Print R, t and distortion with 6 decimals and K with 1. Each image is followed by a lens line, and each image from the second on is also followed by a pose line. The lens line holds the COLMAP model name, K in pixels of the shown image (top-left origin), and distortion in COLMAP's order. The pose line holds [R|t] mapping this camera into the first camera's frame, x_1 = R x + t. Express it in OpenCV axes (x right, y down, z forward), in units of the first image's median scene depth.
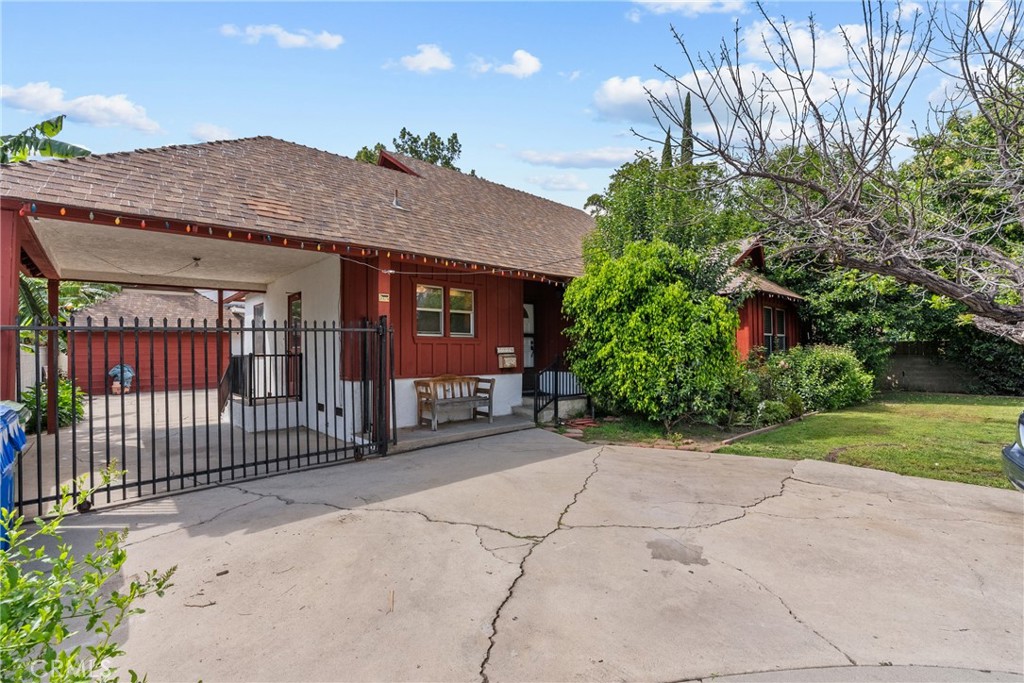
lens RADIAL K [[465.3, 0, 515.6], [0, 465.3, 336.1], [0, 0, 1]] dist [-0.003136, -0.000049]
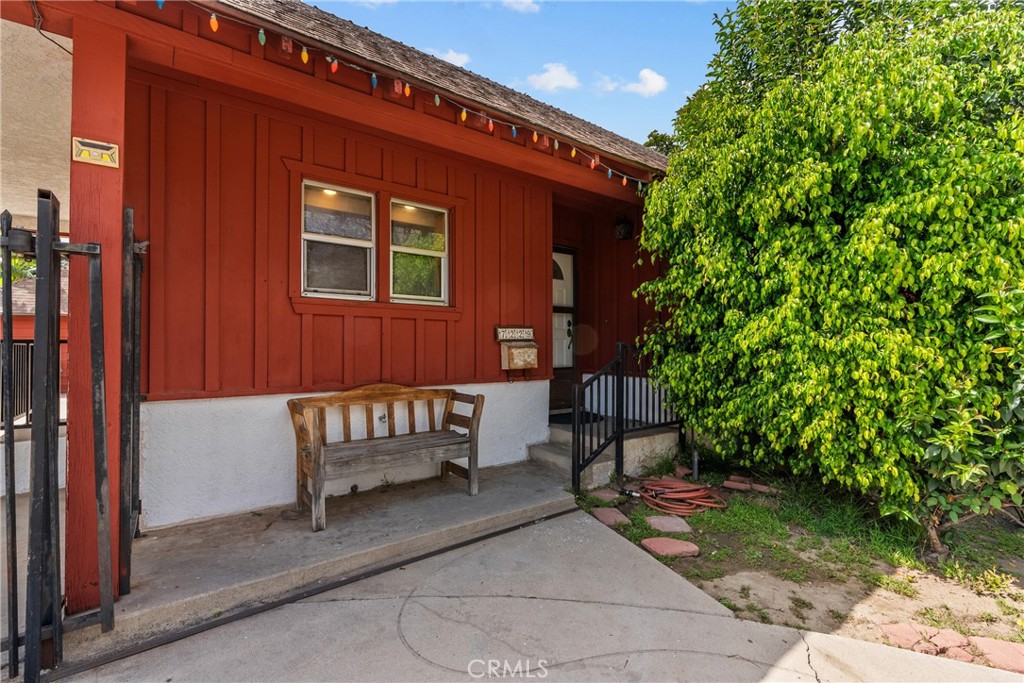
lens RADIAL K [[460.7, 0, 514.8], [0, 460.7, 343.2], [0, 0, 1]] dist [-0.001114, 0.000821]
pose [[0.996609, 0.004439, -0.082164, 0.020172], [-0.002262, 0.999645, 0.026561, 0.029625], [0.082253, -0.026285, 0.996265, 0.552360]]
